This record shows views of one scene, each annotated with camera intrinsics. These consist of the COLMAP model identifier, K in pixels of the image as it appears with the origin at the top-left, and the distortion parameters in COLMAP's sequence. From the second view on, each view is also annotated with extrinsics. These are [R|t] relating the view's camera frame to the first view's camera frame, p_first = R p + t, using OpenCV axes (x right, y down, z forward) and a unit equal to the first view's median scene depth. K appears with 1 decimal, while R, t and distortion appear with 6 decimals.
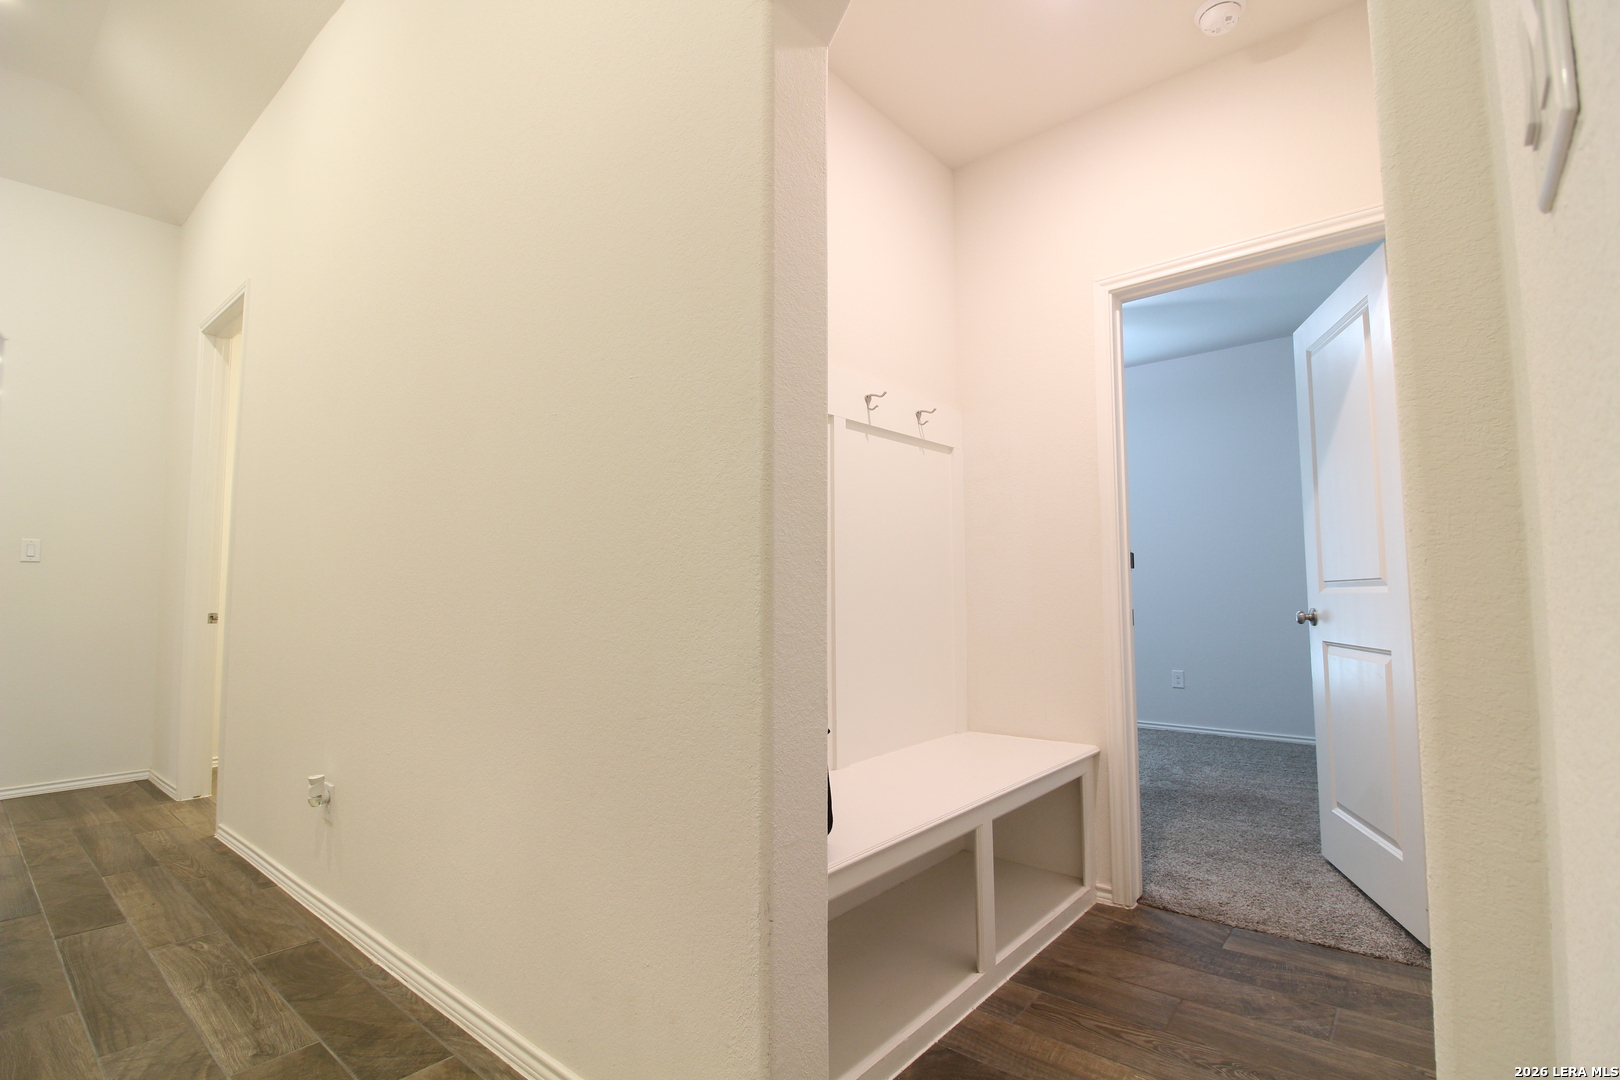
lens RADIAL K [[753.7, 0, 826.9], [0, 753.7, 536.4], [0, 0, 1]] dist [0.001668, -0.013574]
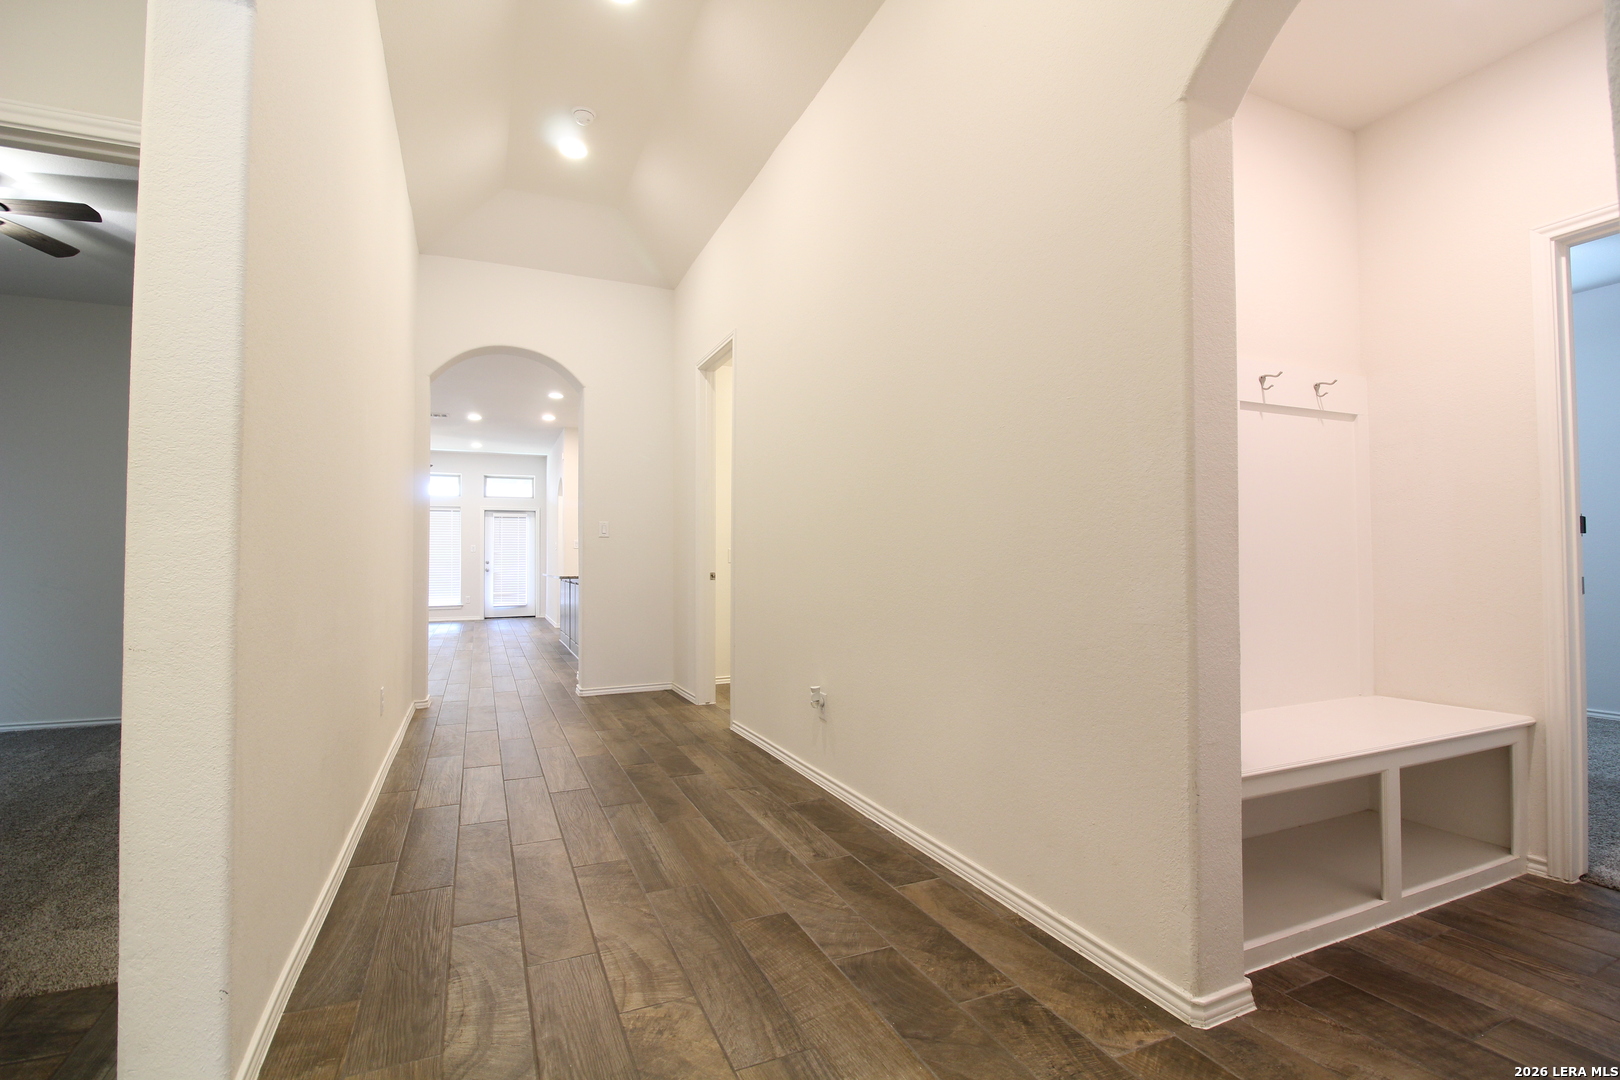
lens RADIAL K [[752.2, 0, 825.3], [0, 752.2, 539.1], [0, 0, 1]] dist [0.001497, -0.013050]
pose [[0.899864, -0.008835, -0.436080, -0.048035], [0.030108, 0.998668, 0.041895, -0.020442], [0.435129, -0.050829, 0.898932, -0.290471]]
